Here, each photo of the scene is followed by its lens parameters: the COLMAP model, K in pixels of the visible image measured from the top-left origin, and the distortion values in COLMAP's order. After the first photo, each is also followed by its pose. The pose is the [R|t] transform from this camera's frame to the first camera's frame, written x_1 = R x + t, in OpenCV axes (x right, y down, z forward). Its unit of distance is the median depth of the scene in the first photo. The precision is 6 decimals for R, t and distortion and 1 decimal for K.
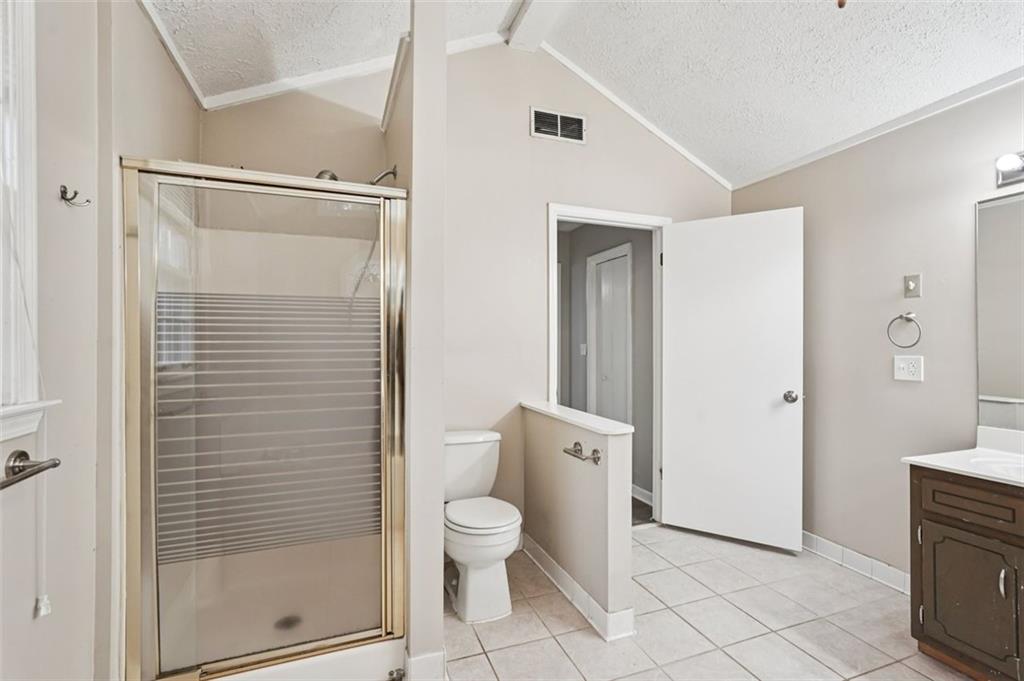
lens RADIAL K [[460.5, 0, 516.2], [0, 460.5, 348.3], [0, 0, 1]] dist [-0.002068, 0.000455]
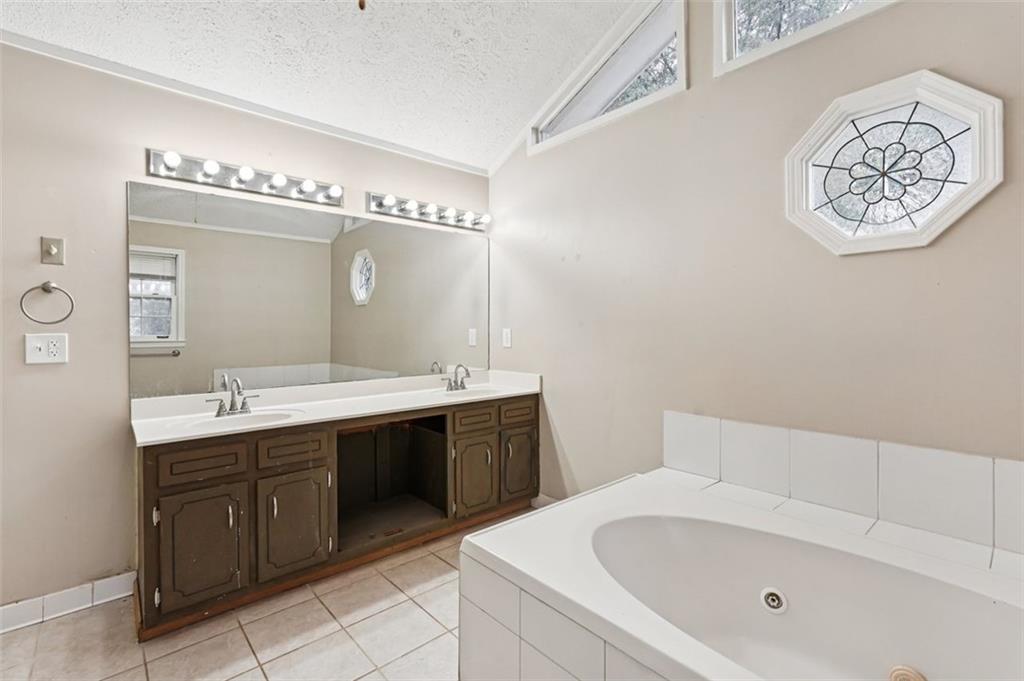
lens RADIAL K [[457.9, 0, 509.1], [0, 457.9, 336.4], [0, 0, 1]] dist [-0.009286, 0.008394]
pose [[-0.353457, -0.008577, 0.935411, -0.241884], [0.008002, 0.999894, 0.012192, 0.019717], [-0.935417, 0.011795, -0.353351, 0.553481]]
